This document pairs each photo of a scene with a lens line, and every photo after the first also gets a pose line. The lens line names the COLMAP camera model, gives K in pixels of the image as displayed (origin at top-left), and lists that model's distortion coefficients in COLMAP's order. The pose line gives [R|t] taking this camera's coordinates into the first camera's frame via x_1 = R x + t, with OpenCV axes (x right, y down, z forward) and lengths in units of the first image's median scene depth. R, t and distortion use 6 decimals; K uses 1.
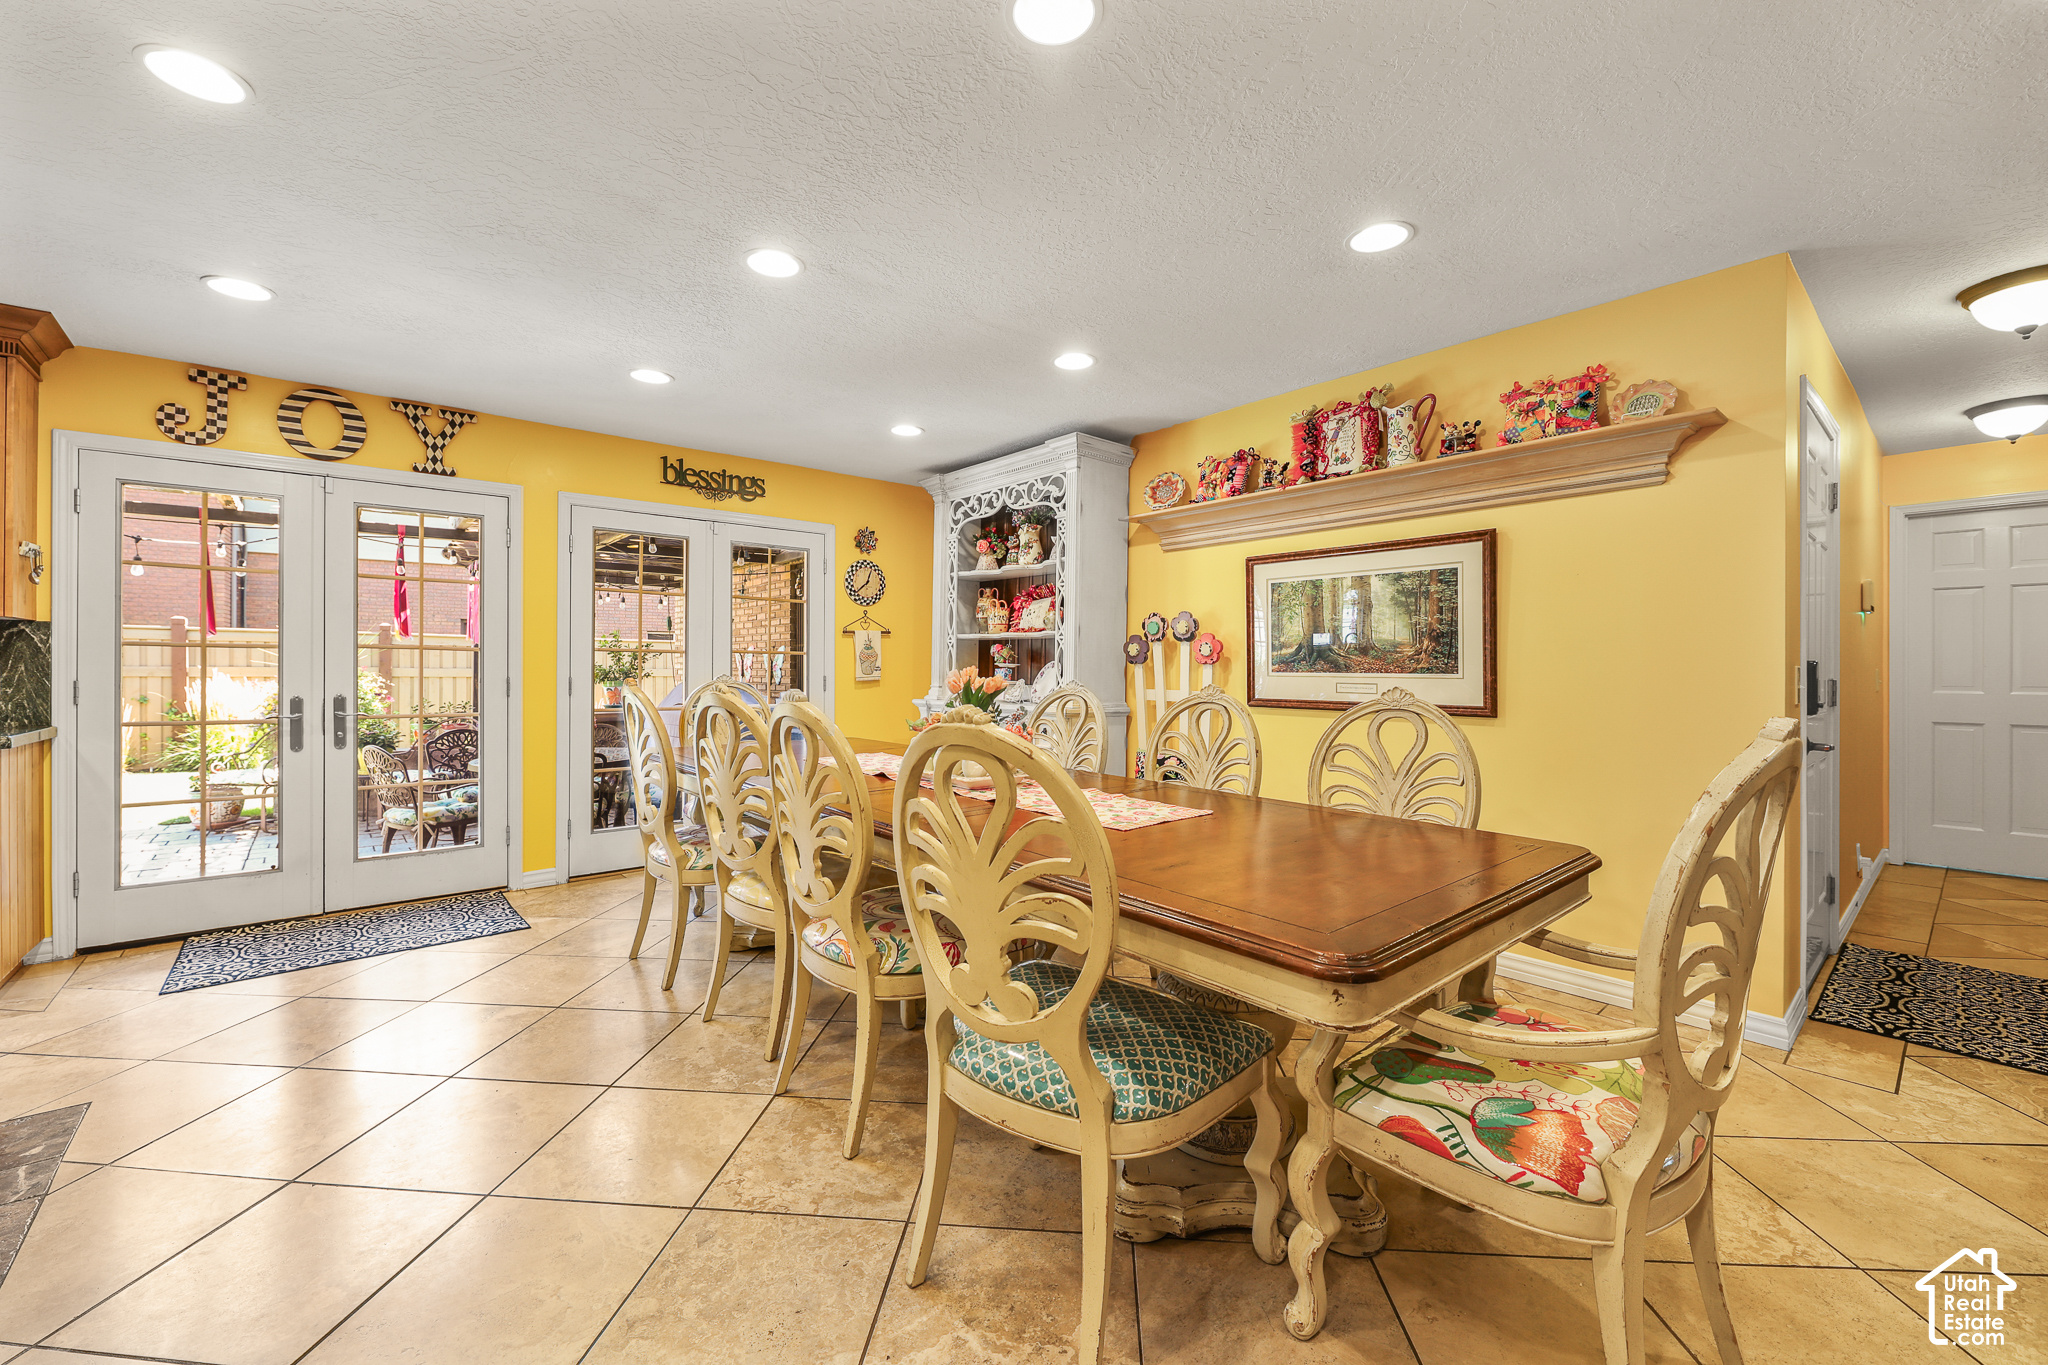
lens RADIAL K [[845.7, 0, 1041.0], [0, 845.7, 666.4], [0, 0, 1]] dist [-0.012242, 0.002759]
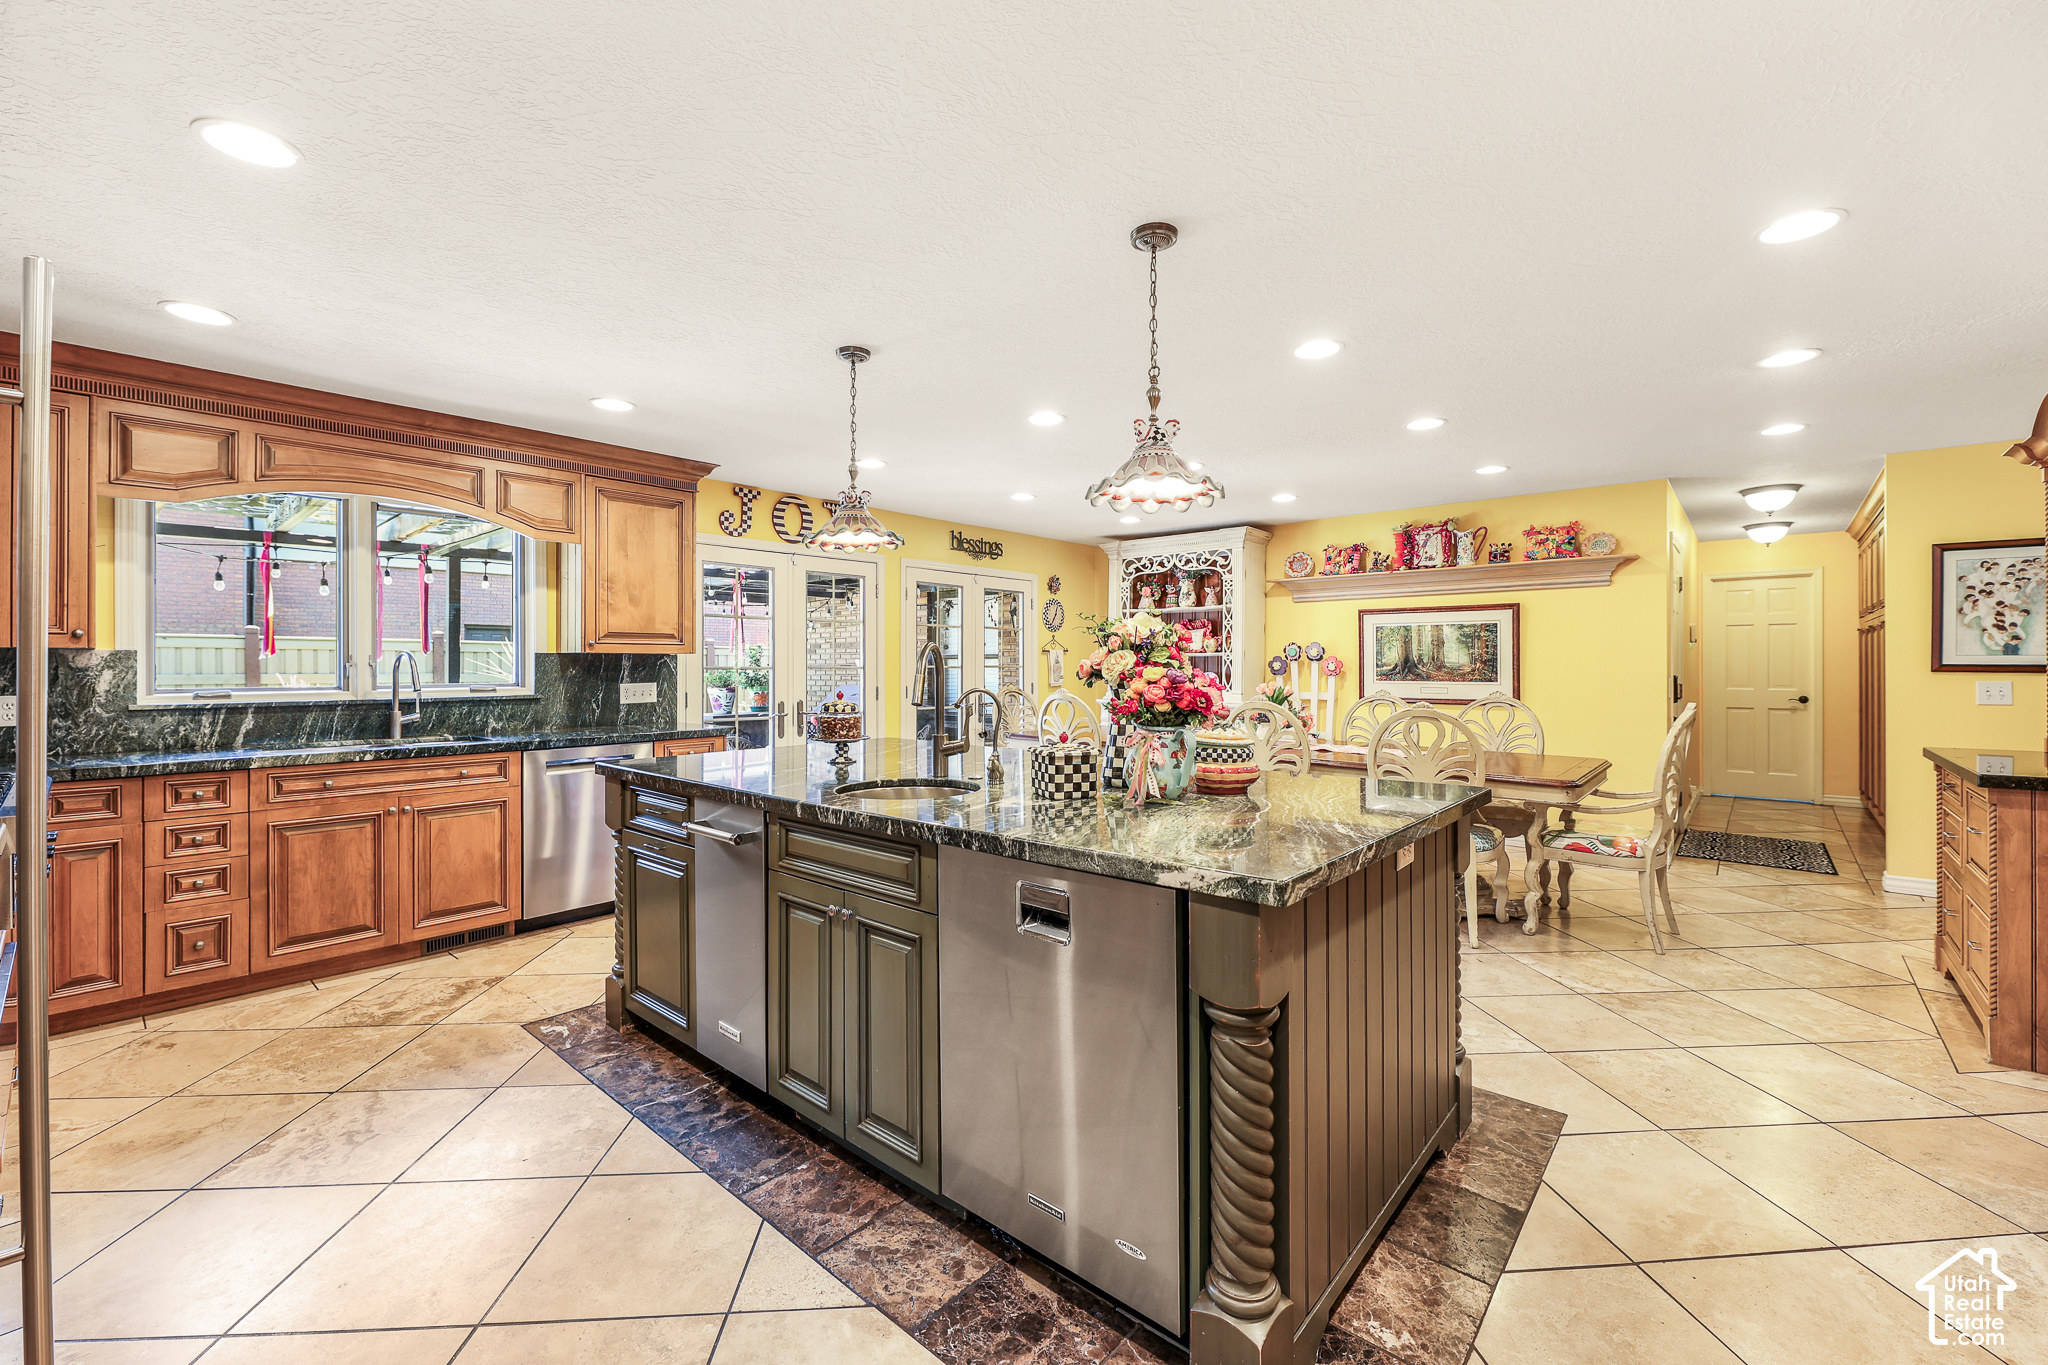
lens RADIAL K [[845.7, 0, 1058.5], [0, 845.7, 661.3], [0, 0, 1]] dist [-0.012242, 0.002759]
pose [[0.988731, -0.003150, 0.149670, -0.643957], [0.003493, 0.999992, -0.002025, -0.032474], [-0.149662, 0.002525, 0.988734, -0.586361]]
